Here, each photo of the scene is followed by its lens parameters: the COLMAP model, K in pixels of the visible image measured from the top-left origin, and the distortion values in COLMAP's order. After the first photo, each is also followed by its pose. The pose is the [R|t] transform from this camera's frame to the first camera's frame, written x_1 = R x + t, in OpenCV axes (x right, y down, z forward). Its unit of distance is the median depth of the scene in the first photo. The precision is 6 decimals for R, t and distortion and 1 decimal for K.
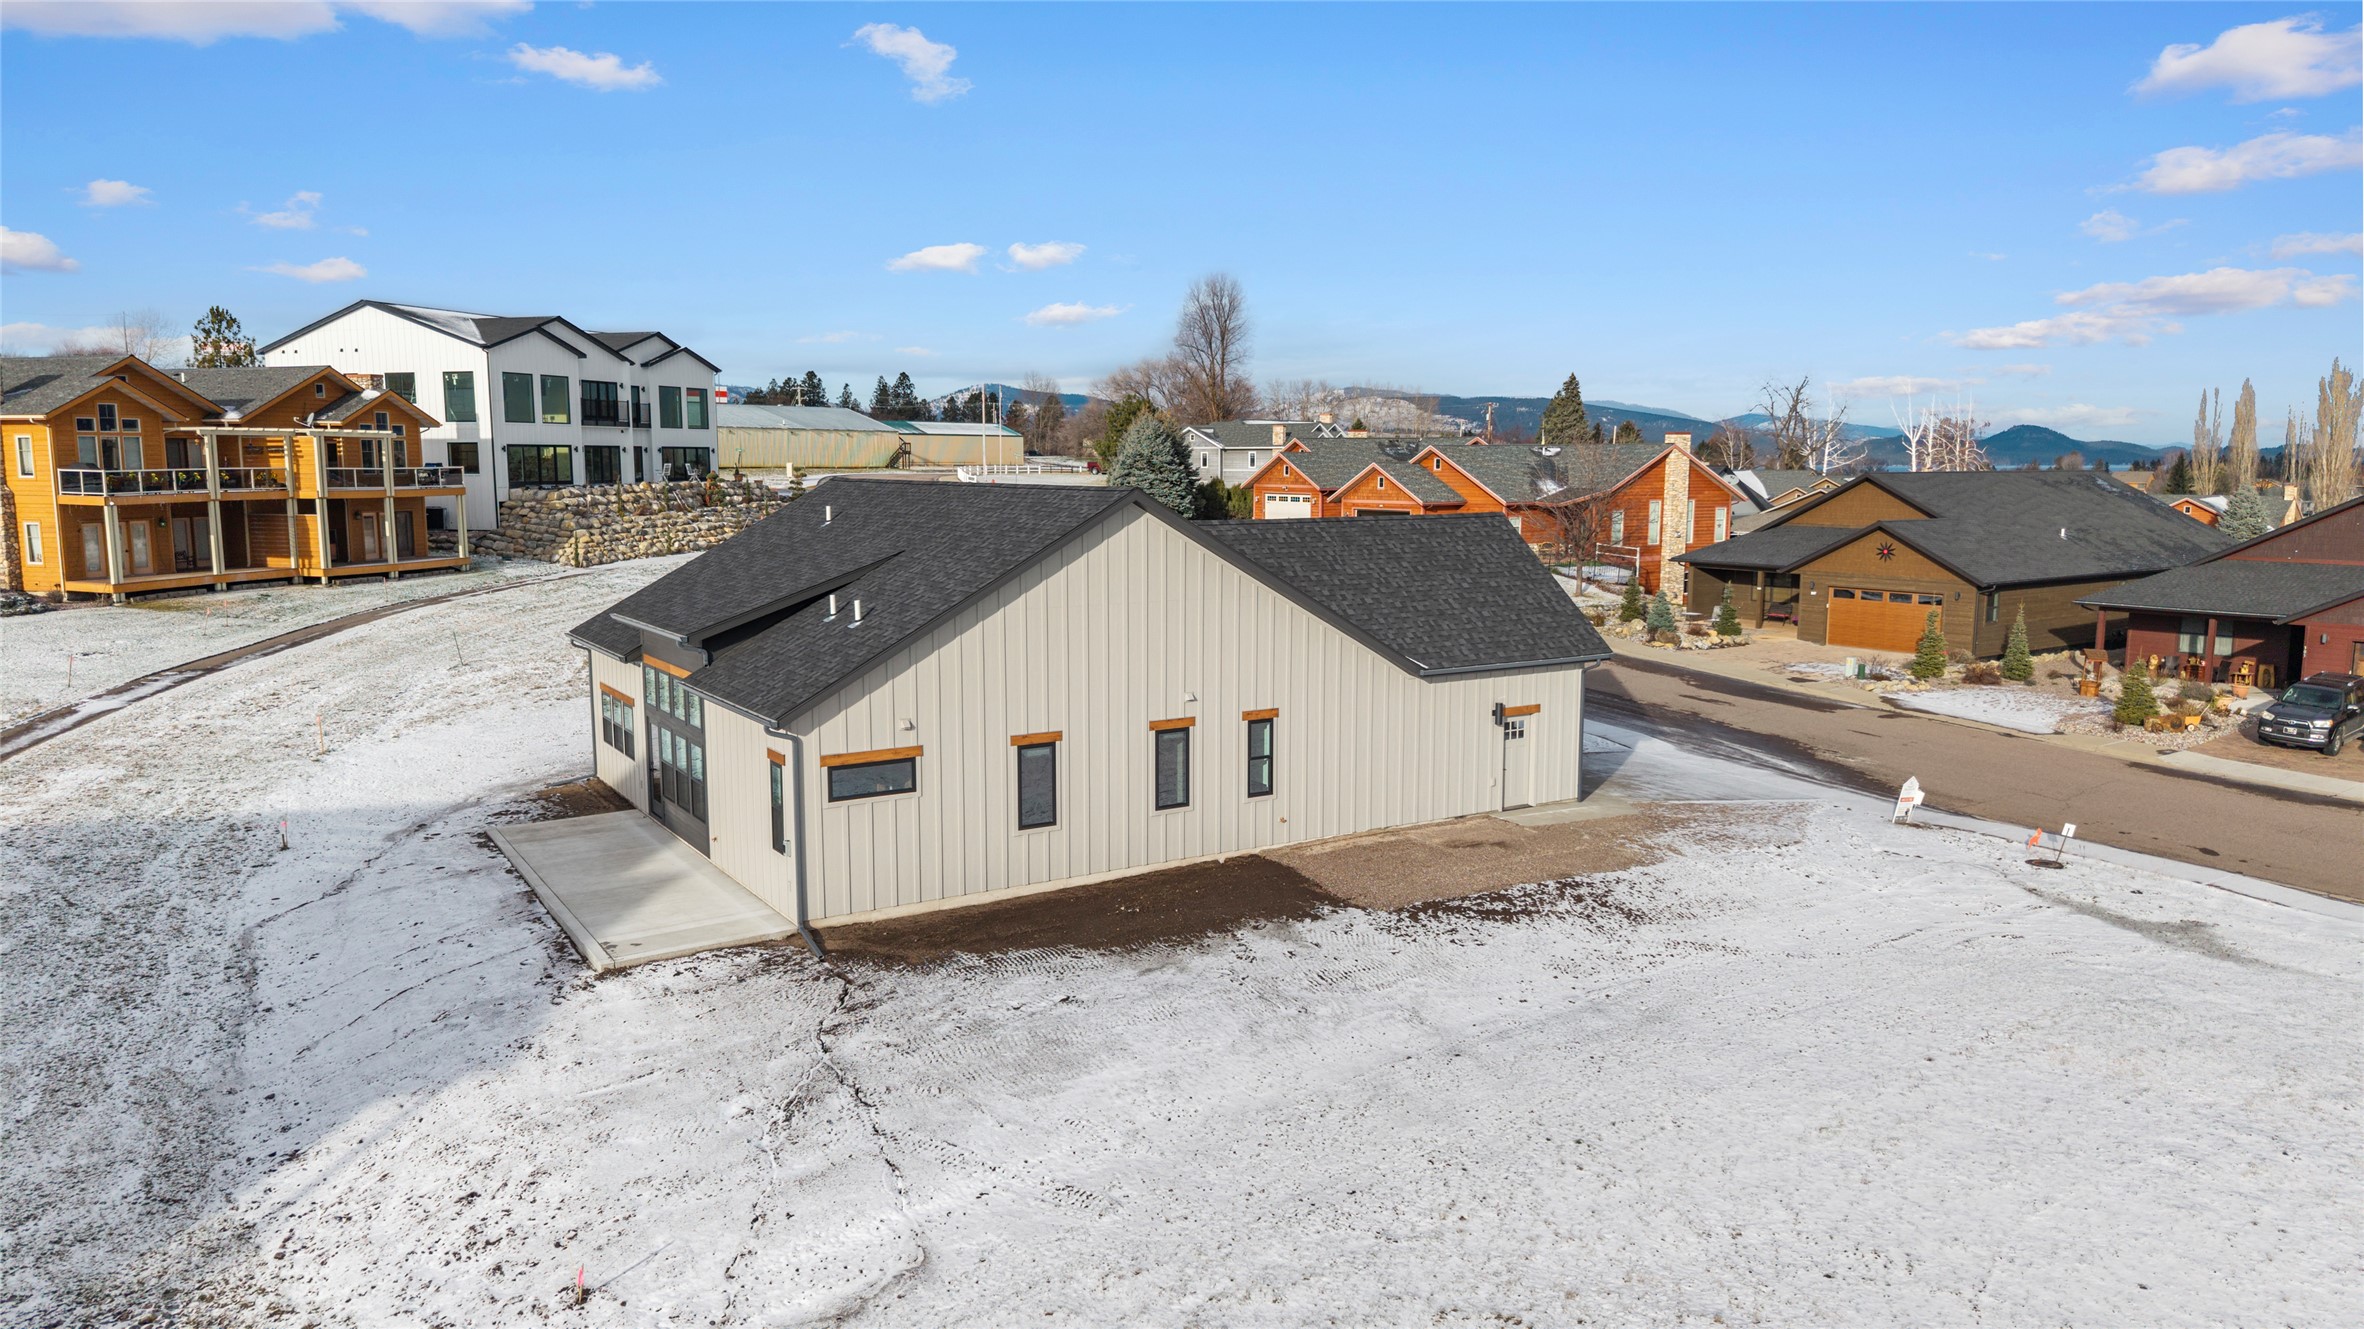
lens RADIAL K [[1538.2, 0, 1182.0], [0, 1538.2, 664.5], [0, 0, 1]] dist [0.002966, -0.001332]
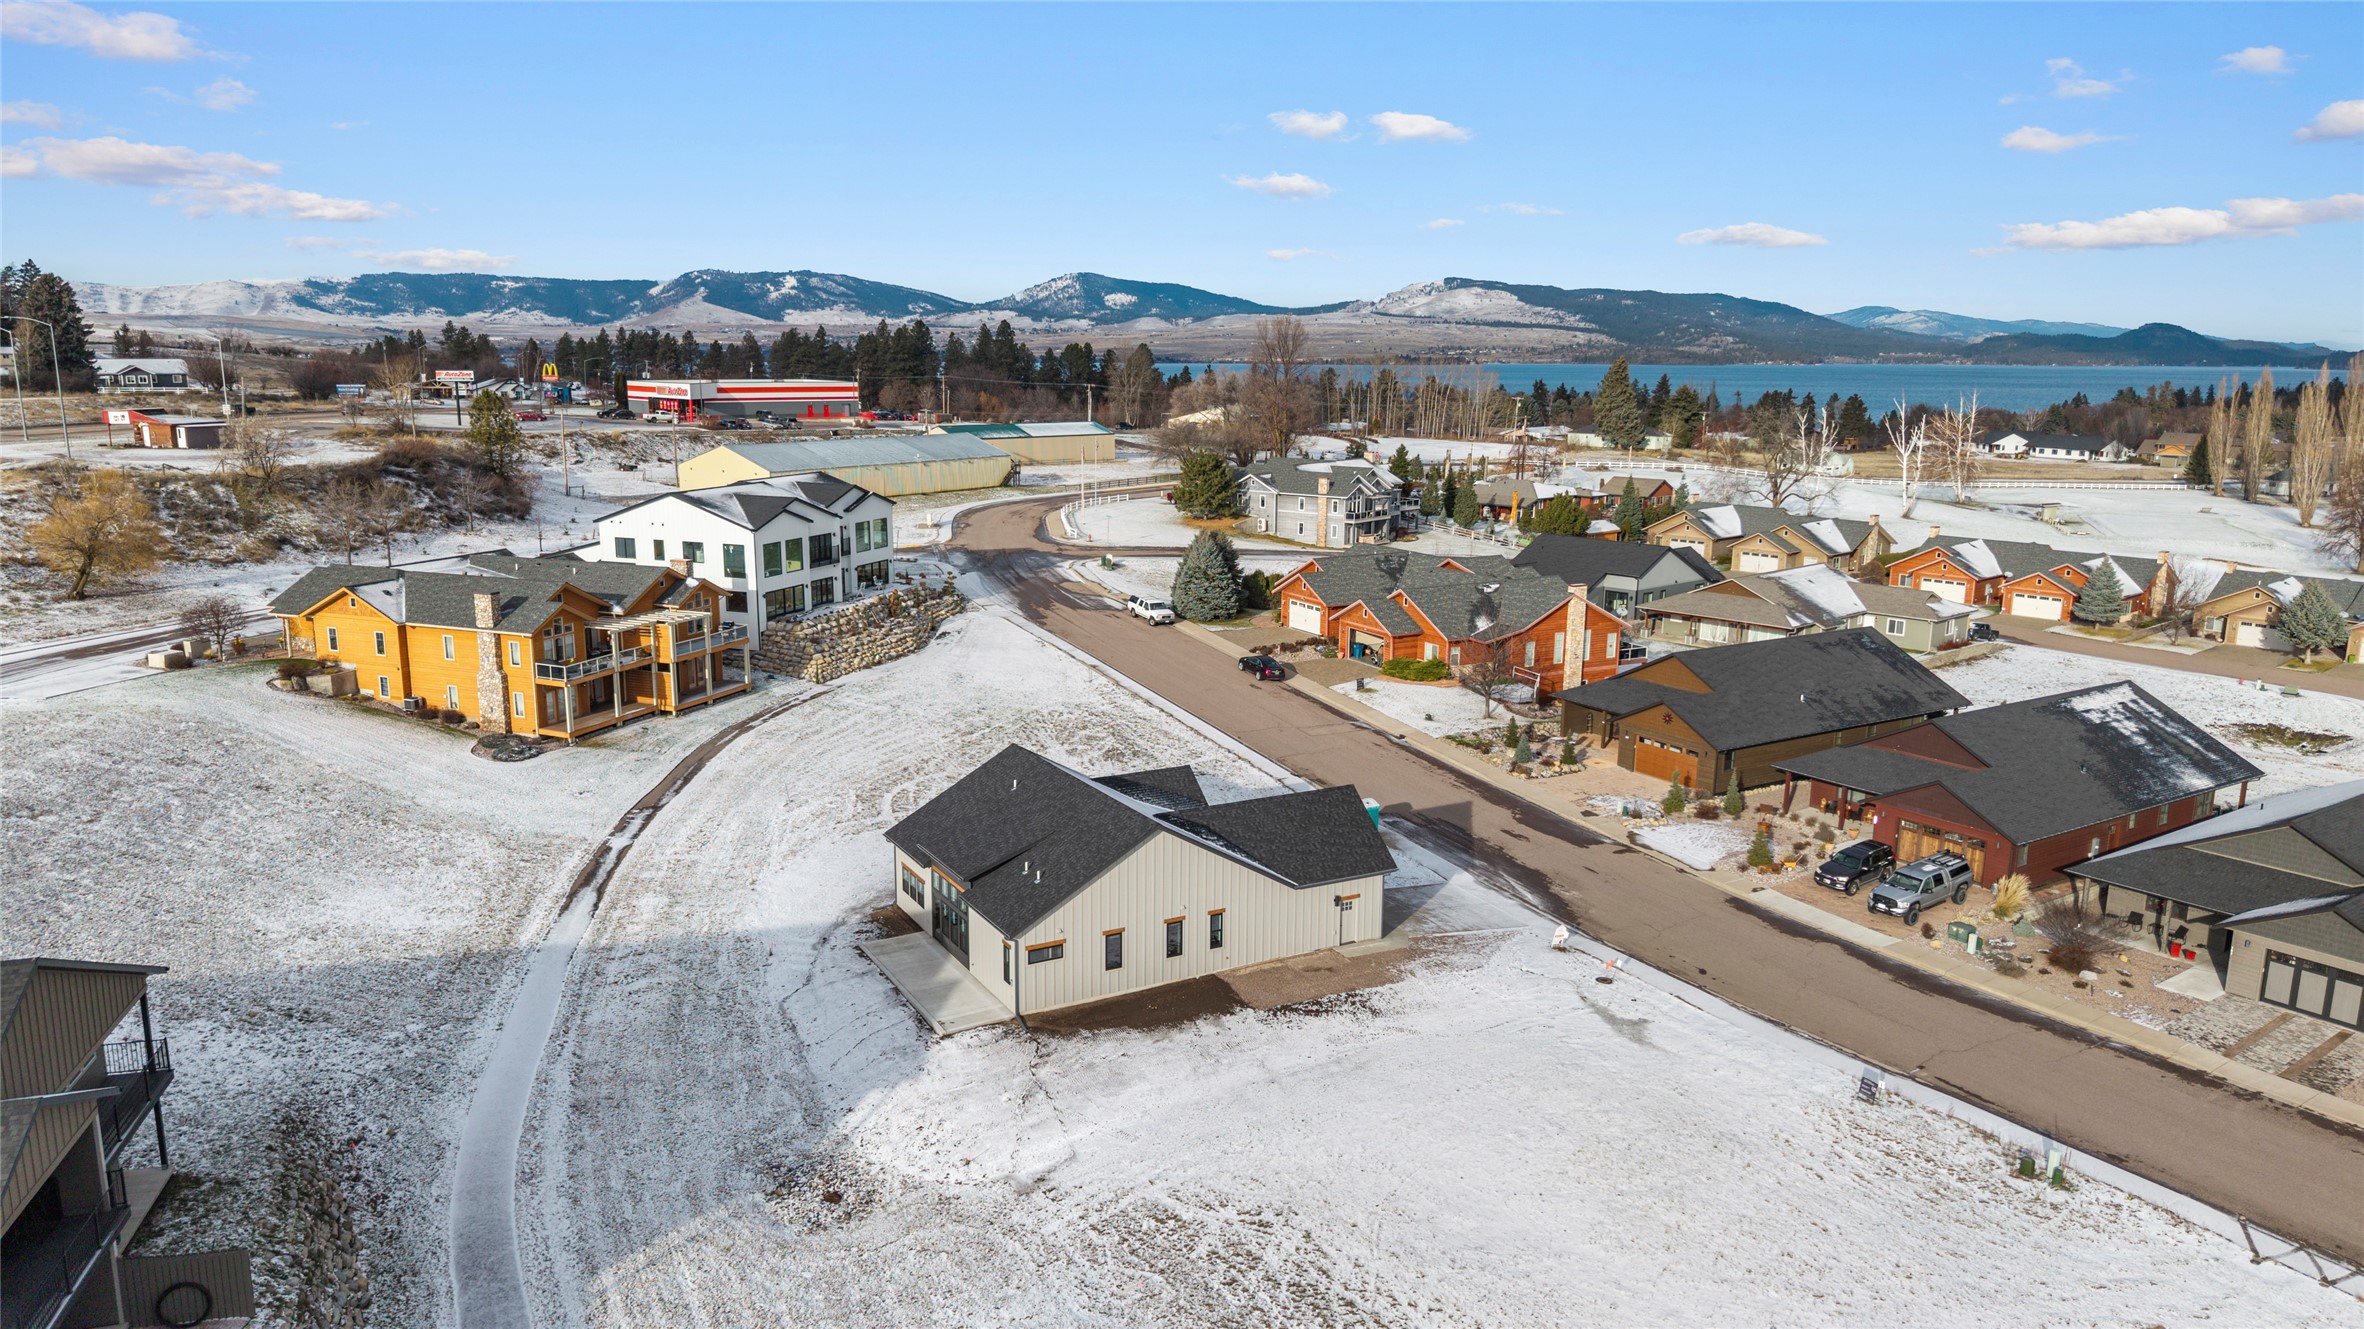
lens RADIAL K [[1574.1, 0, 1175.1], [0, 1574.1, 627.0], [0, 0, 1]] dist [0.051587, -0.065032]
pose [[0.997793, 0.014342, -0.064838, 0.144030], [-0.010798, 0.998445, 0.054686, -0.538753], [0.065521, -0.053866, 0.996396, -1.332991]]
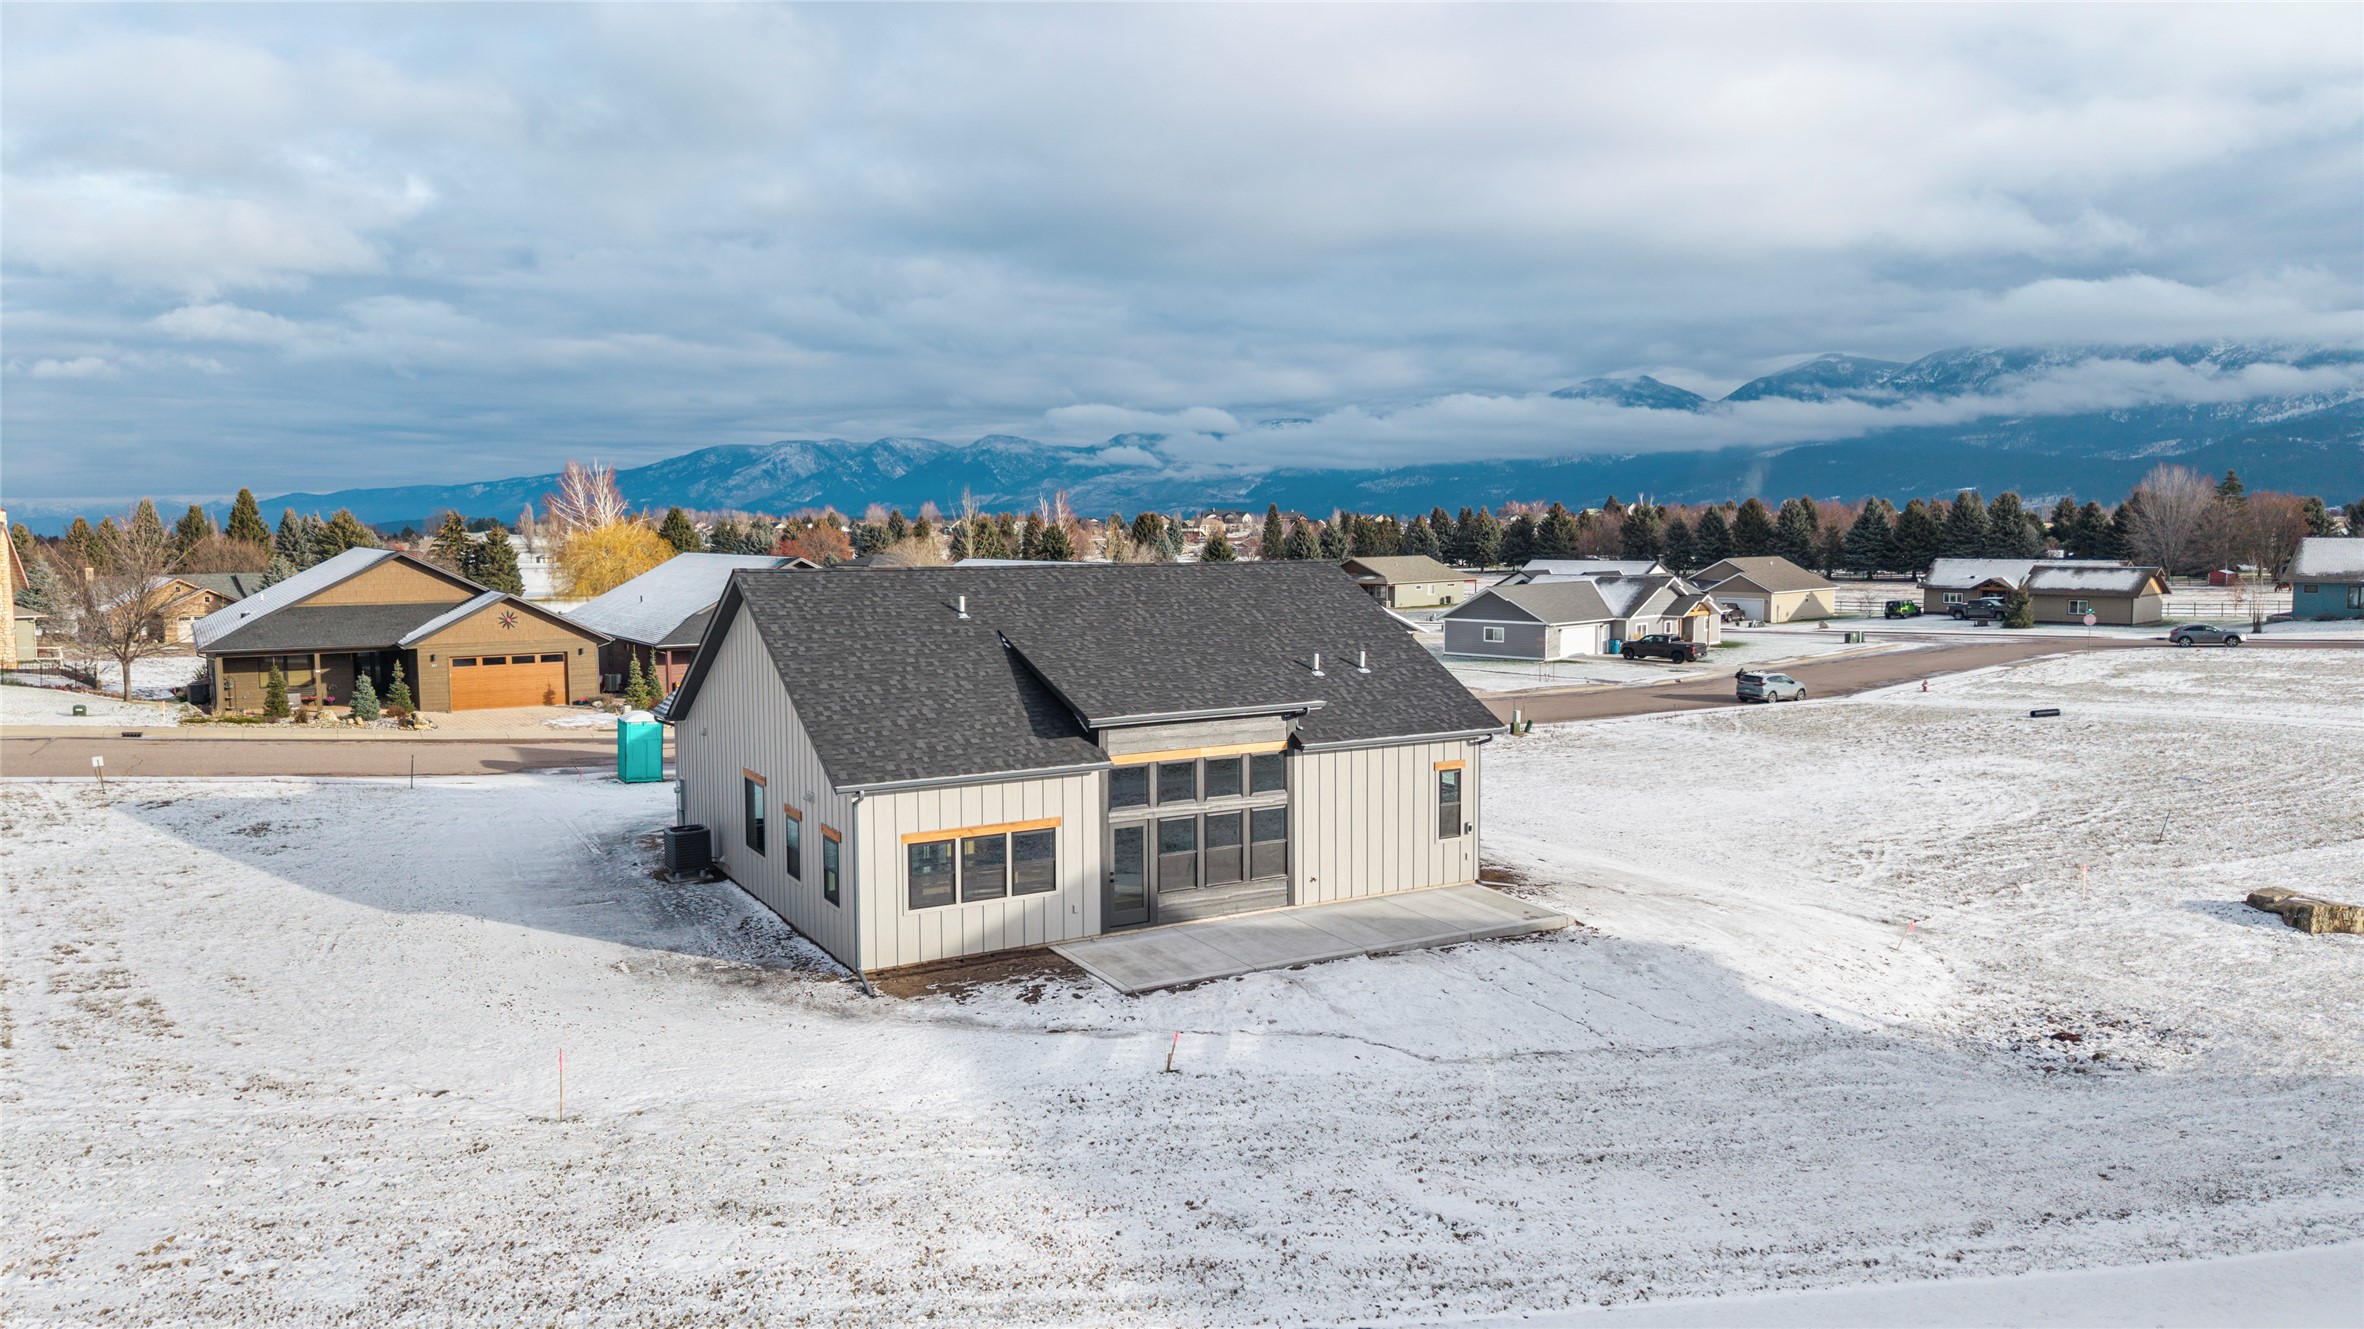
lens RADIAL K [[1574.1, 0, 1175.1], [0, 1574.1, 627.0], [0, 0, 1]] dist [0.051587, -0.065032]
pose [[0.053945, -0.059925, 0.996744, -1.511773], [0.136038, 0.989332, 0.052117, -0.145057], [-0.989234, 0.132784, 0.061522, 1.064829]]
